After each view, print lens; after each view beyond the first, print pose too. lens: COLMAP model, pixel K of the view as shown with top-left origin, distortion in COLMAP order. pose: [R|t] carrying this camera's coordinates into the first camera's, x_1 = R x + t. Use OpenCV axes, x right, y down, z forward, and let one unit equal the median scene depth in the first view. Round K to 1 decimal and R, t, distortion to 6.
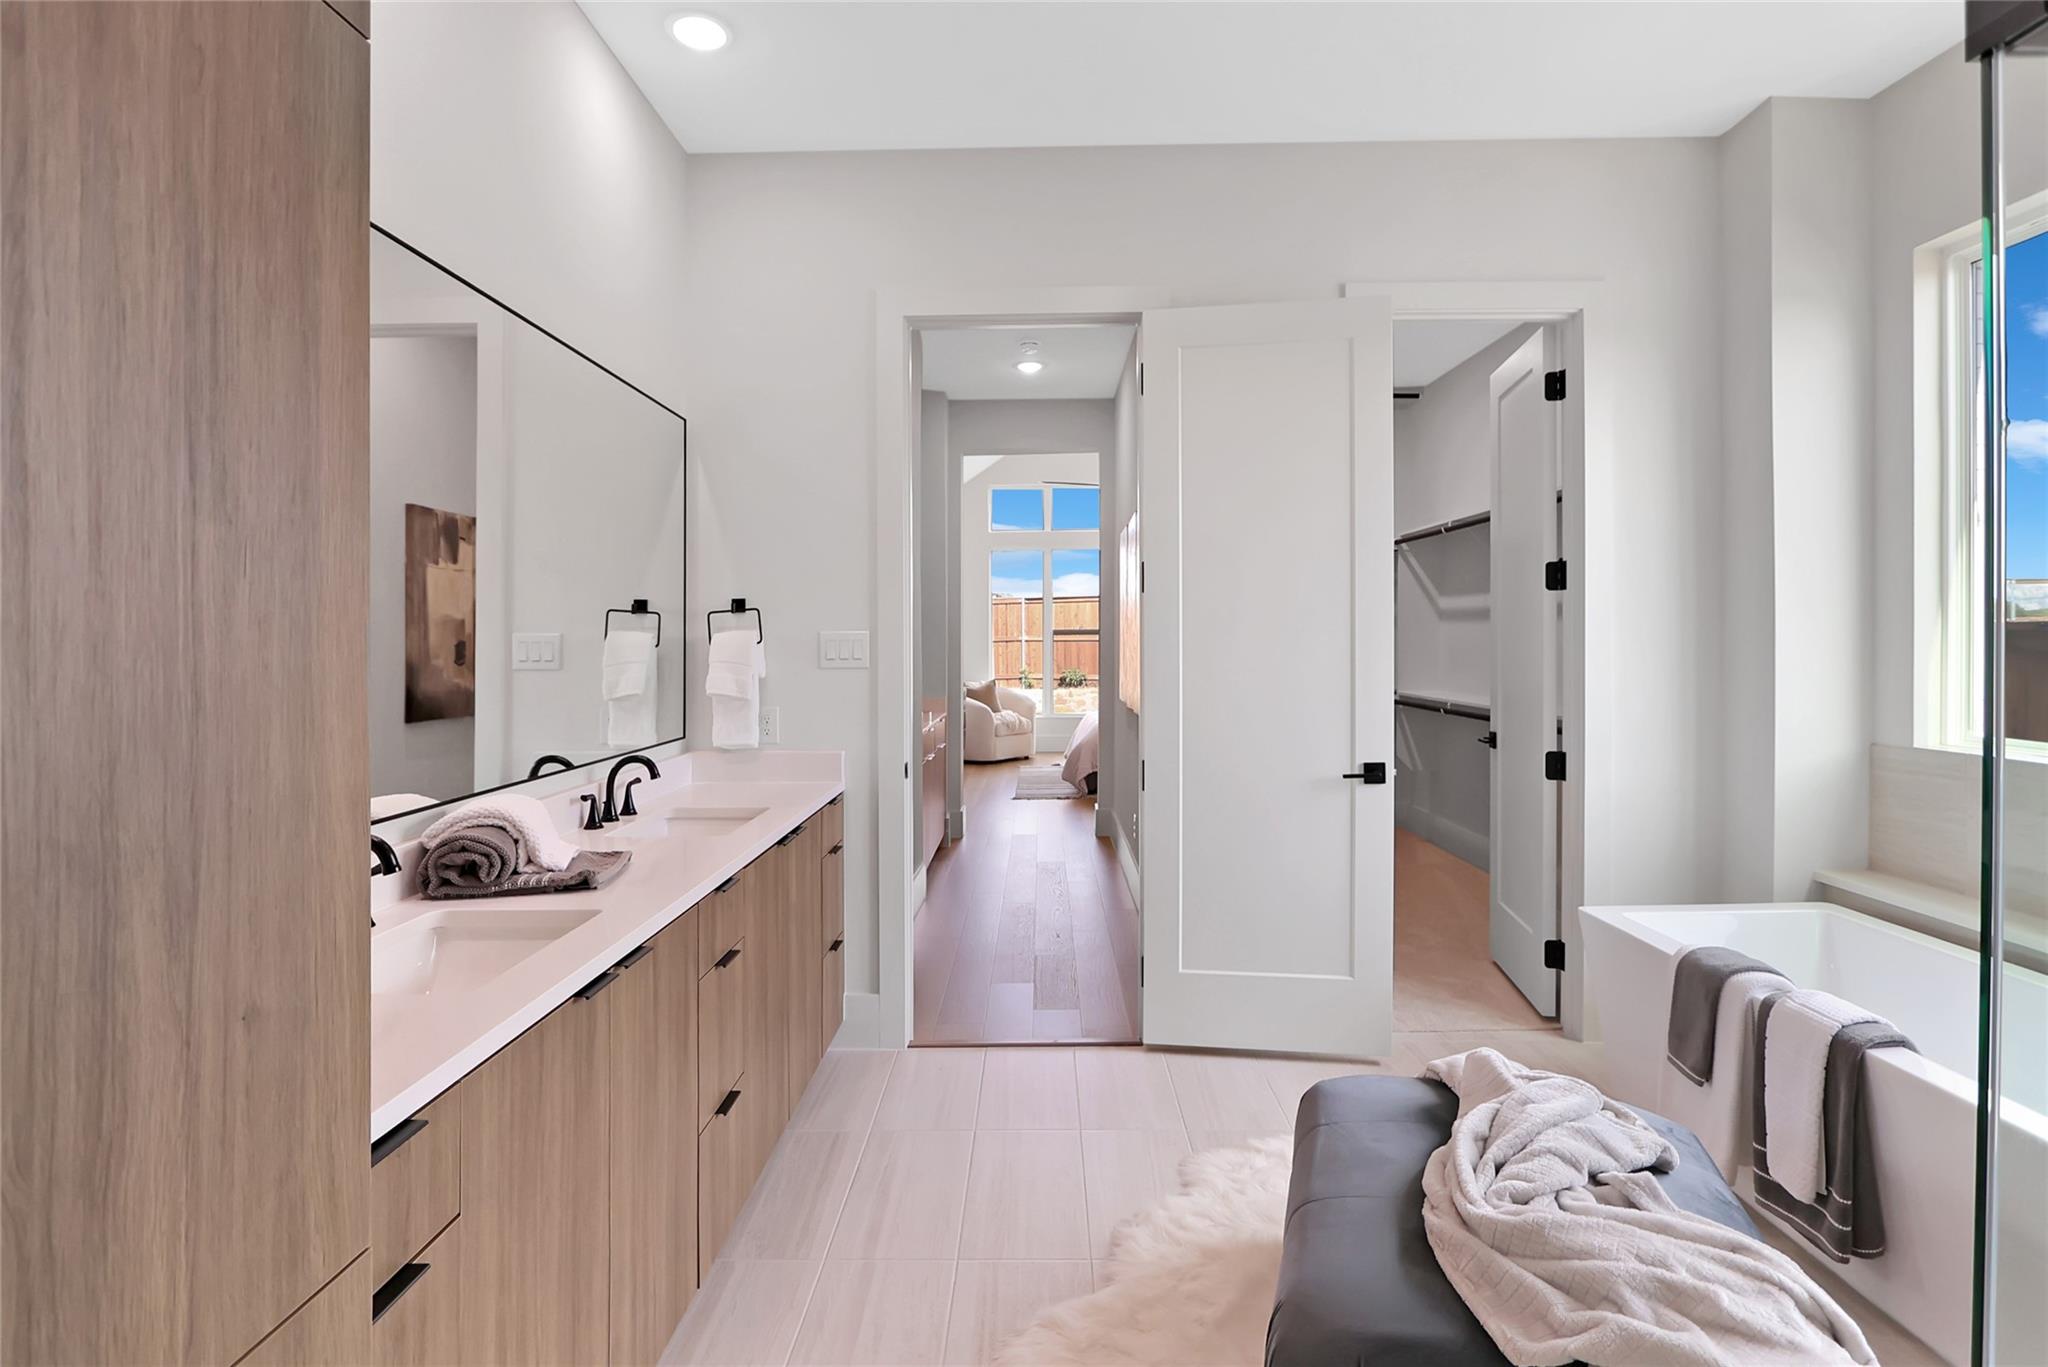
lens RADIAL K [[968.2, 0, 1024.0], [0, 968.2, 683.5], [0, 0, 1]] dist [-0.021494, 0.000199]
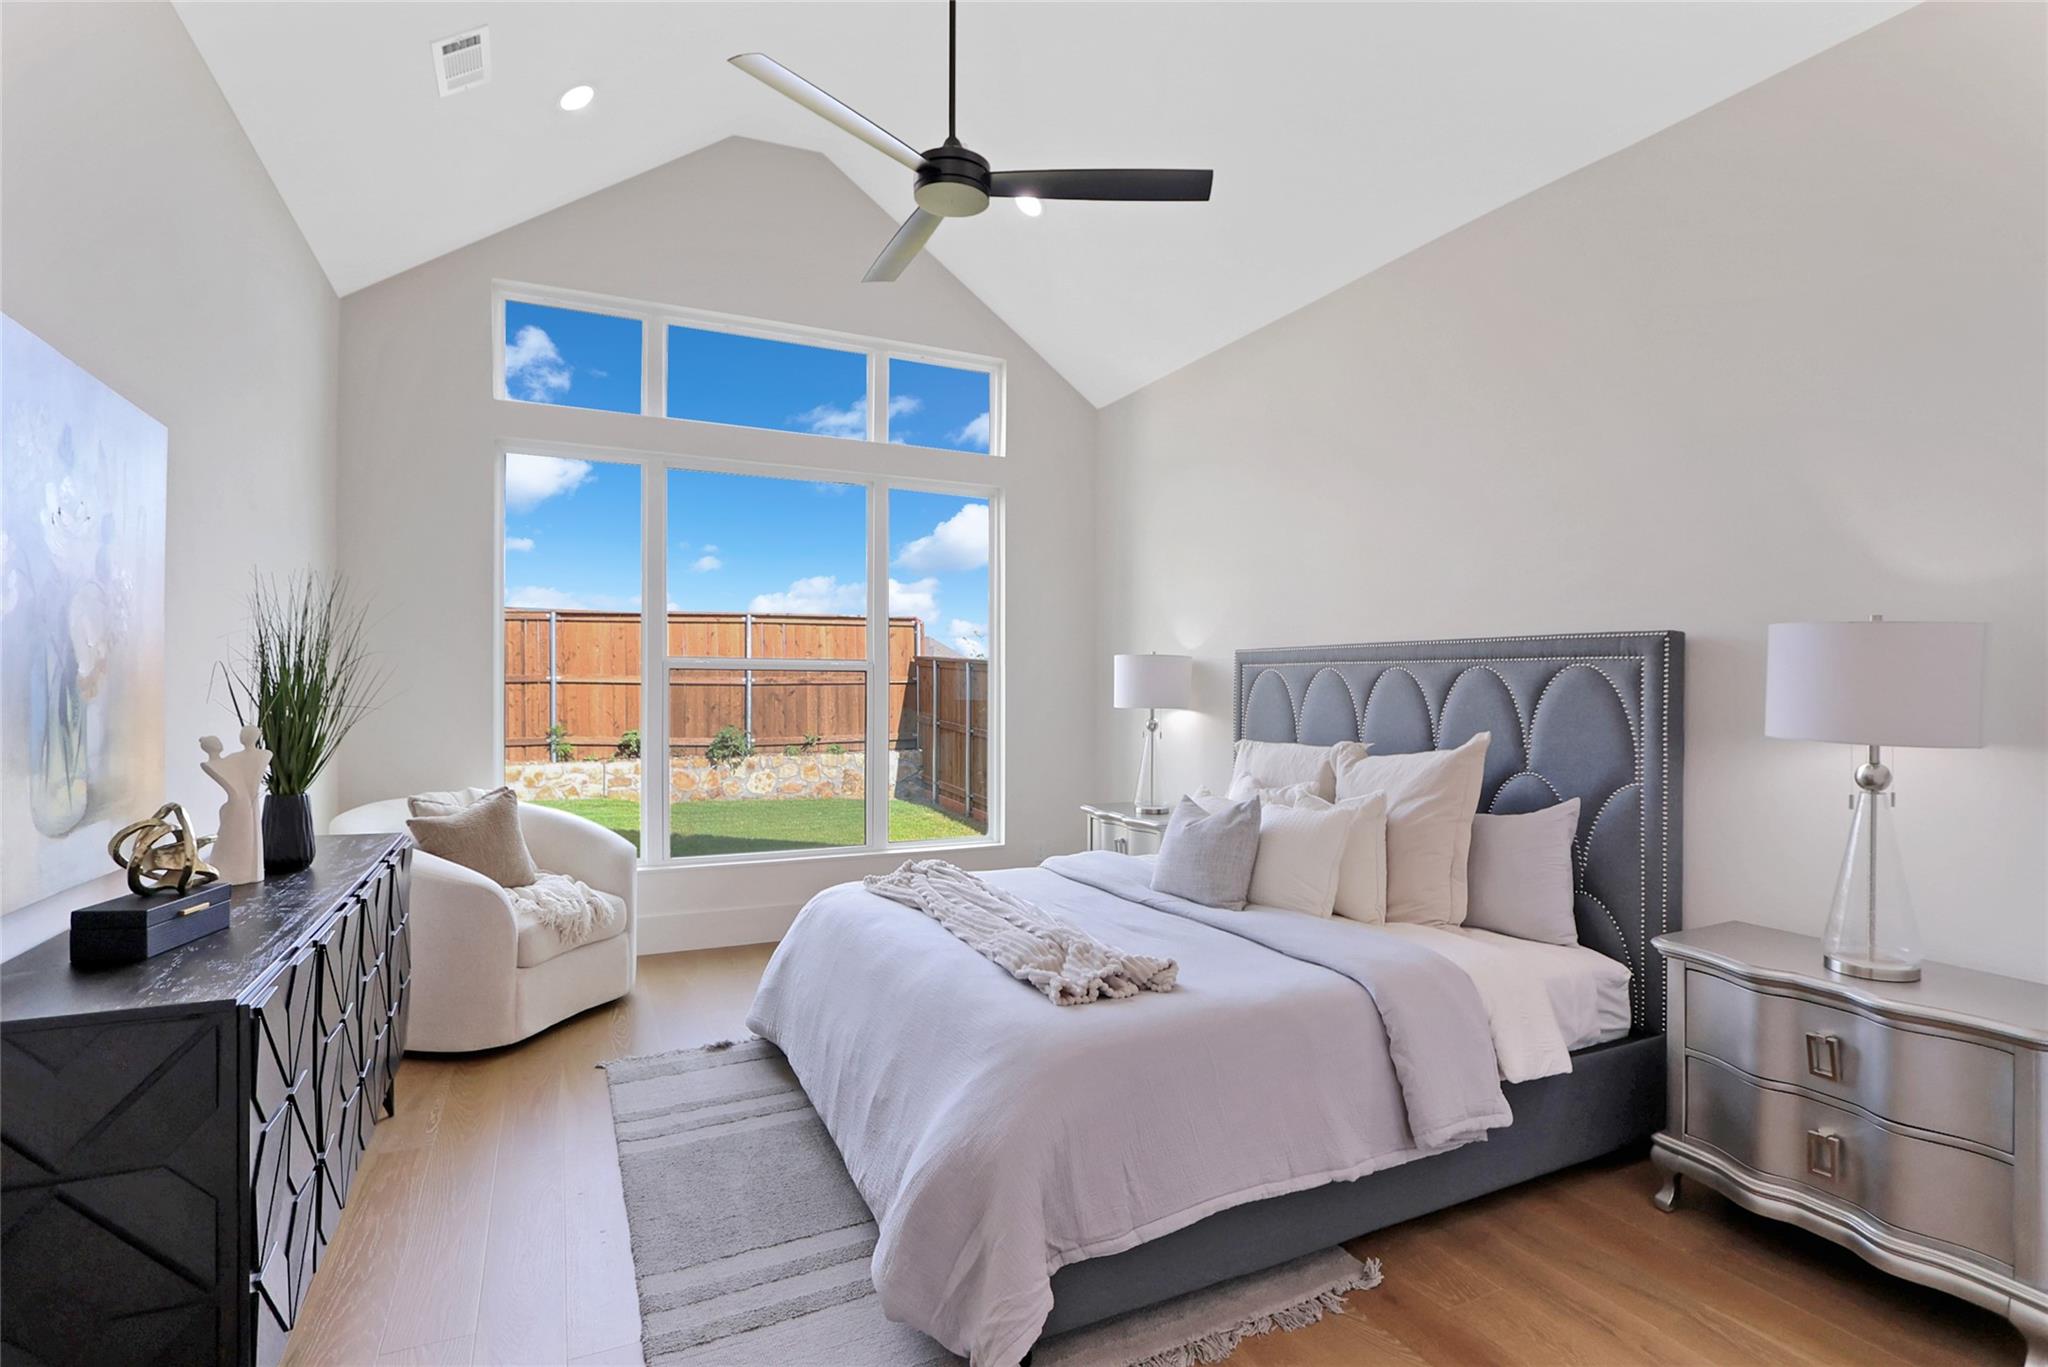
lens RADIAL K [[968.2, 0, 1024.0], [0, 968.2, 683.5], [0, 0, 1]] dist [-0.021494, 0.000199]
pose [[0.889723, 0.006729, 0.456450, -0.023885], [0.013770, 0.999041, -0.041568, -0.024228], [-0.456292, 0.043269, 0.888777, 0.570314]]
